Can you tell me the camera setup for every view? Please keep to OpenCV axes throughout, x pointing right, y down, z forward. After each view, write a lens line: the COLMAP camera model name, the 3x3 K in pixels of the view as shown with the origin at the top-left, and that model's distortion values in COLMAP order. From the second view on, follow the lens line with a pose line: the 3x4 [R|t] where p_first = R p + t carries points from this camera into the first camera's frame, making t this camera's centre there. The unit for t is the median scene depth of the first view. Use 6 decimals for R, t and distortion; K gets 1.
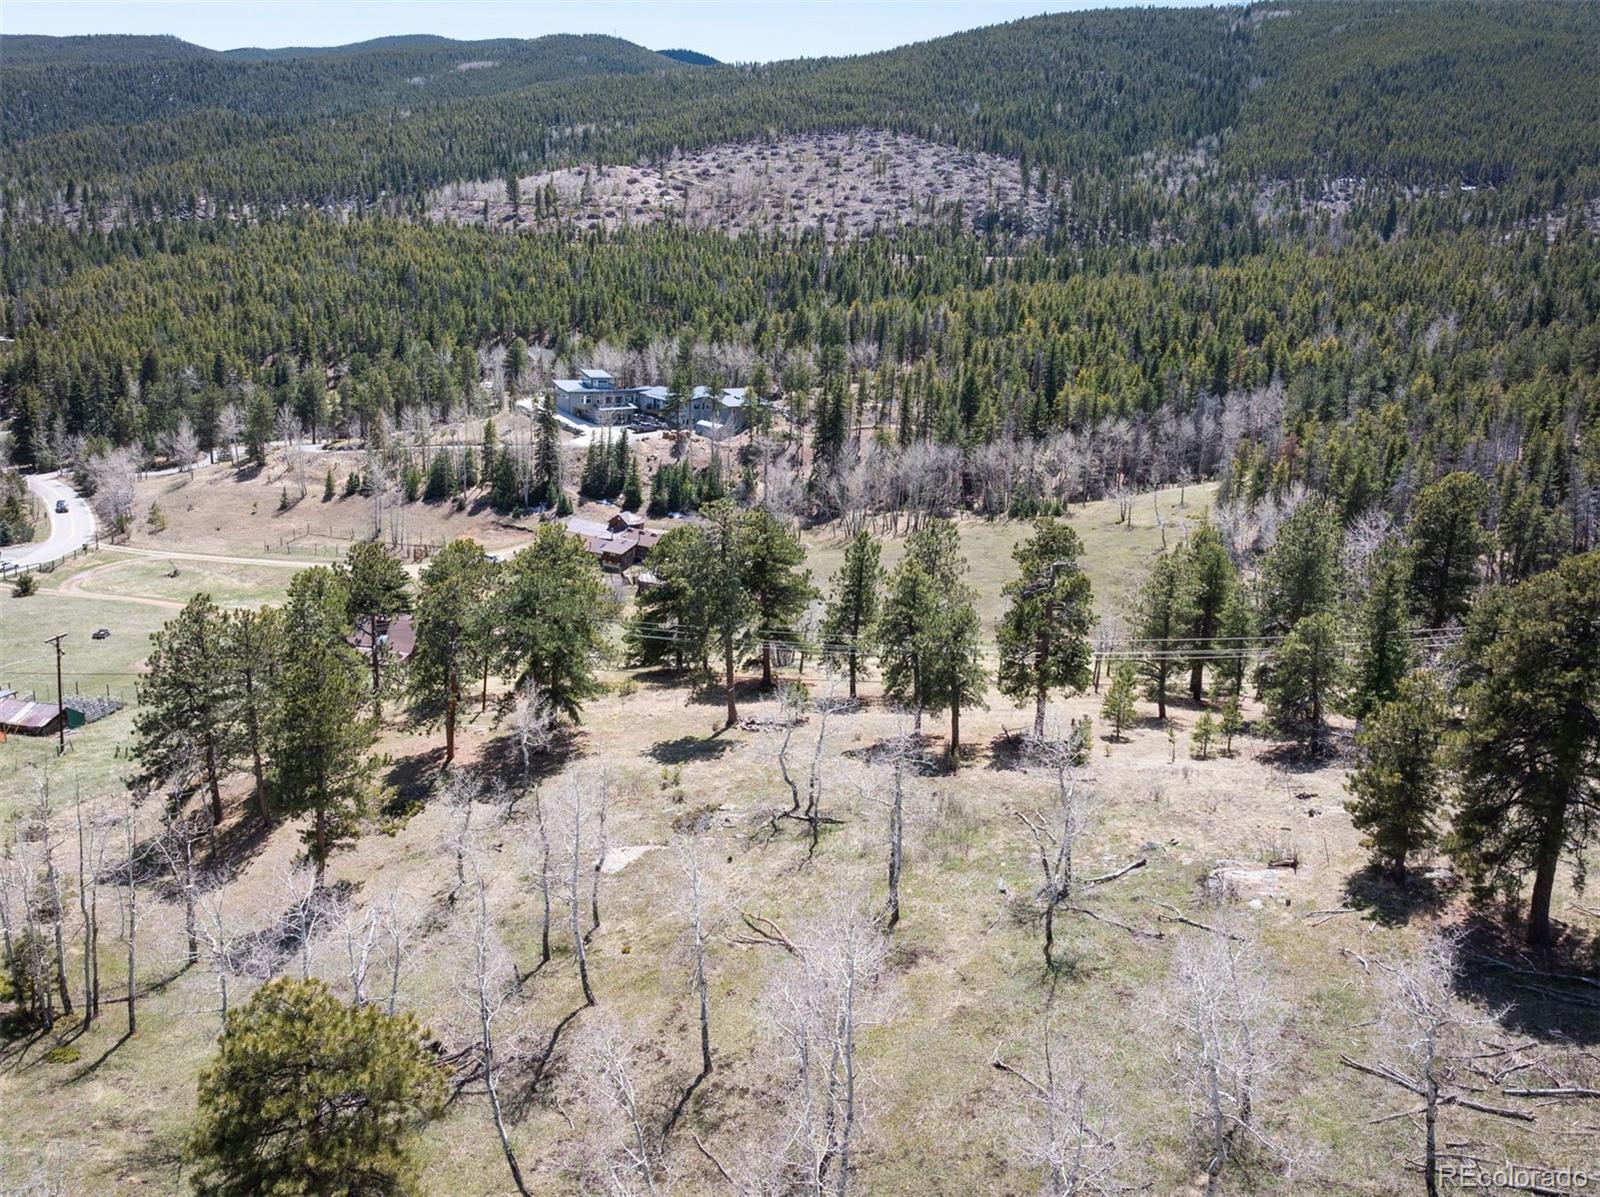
lens RADIAL K [[1226.2, 0, 821.4], [0, 1226.2, 521.4], [0, 0, 1]] dist [-0.045143, 0.016466]
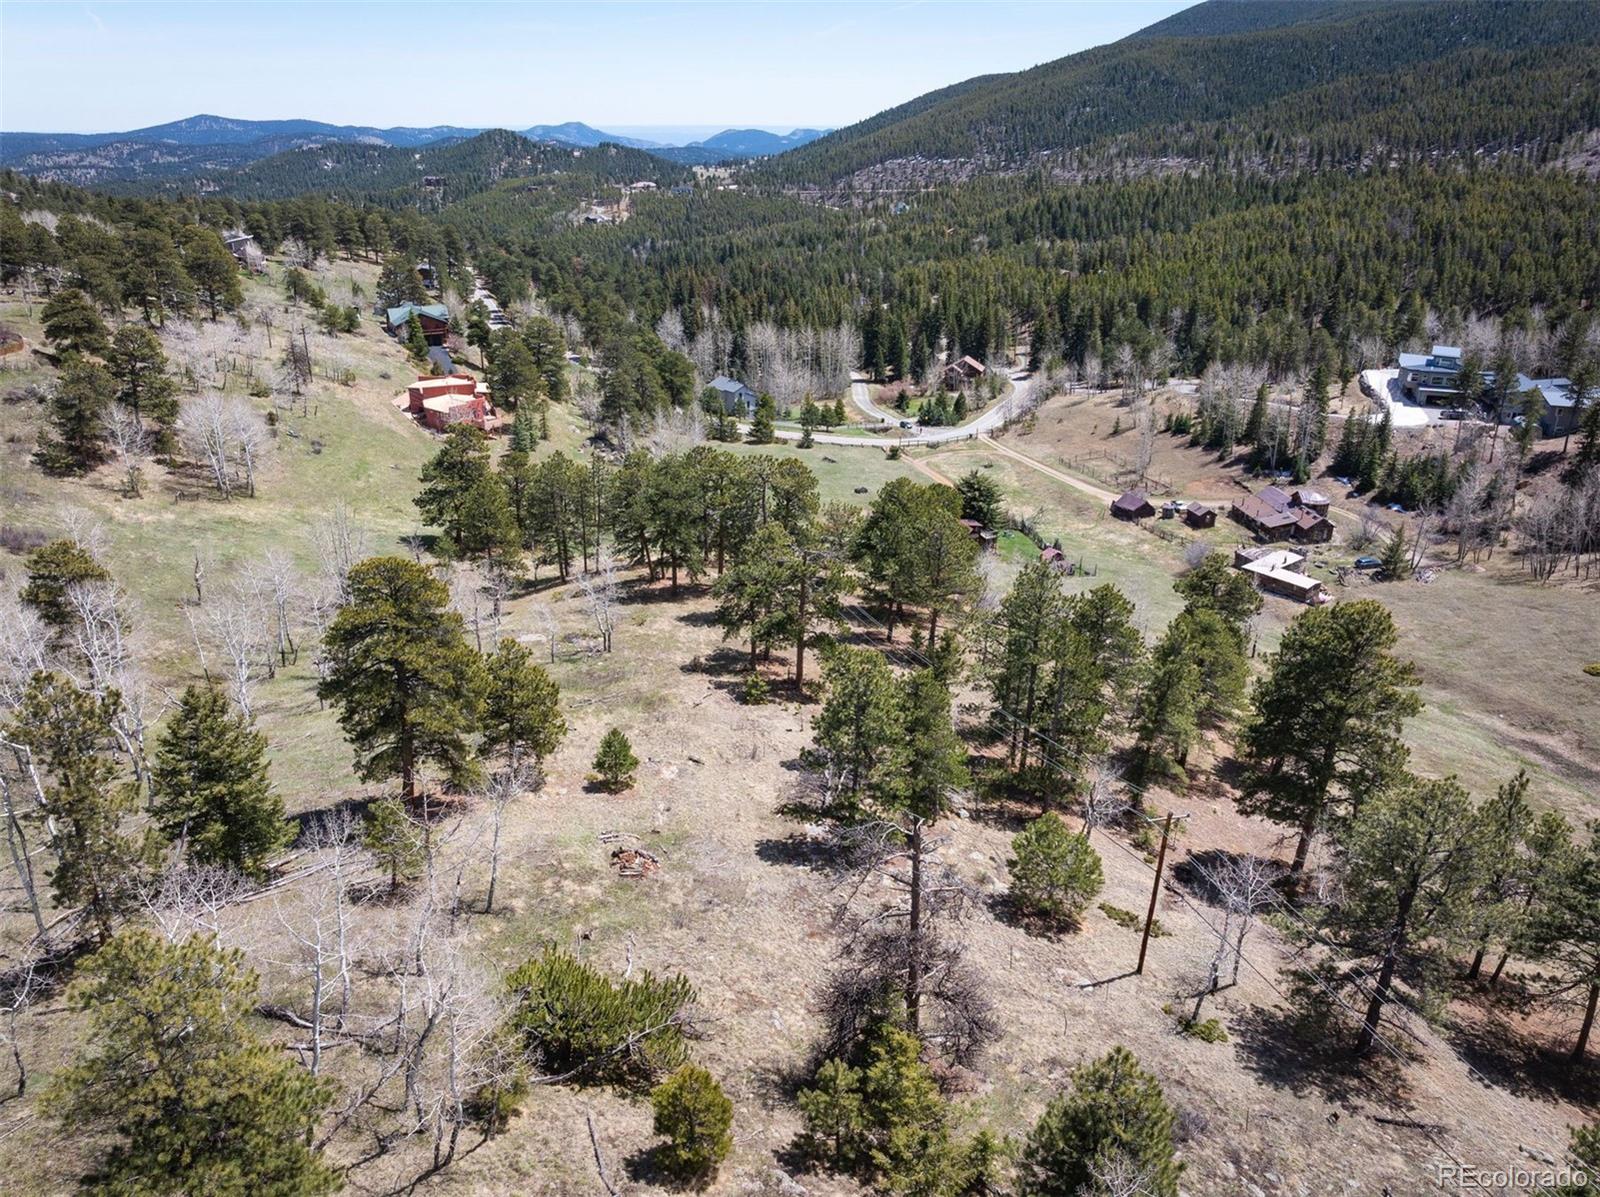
lens RADIAL K [[1130.1, 0, 813.8], [0, 1130.1, 601.7], [0, 0, 1]] dist [-0.040785, 0.006957]
pose [[0.520008, 0.282124, -0.806224, 0.269062], [-0.167668, 0.959230, 0.227521, -0.041364], [0.837543, 0.016865, 0.546111, 0.098534]]
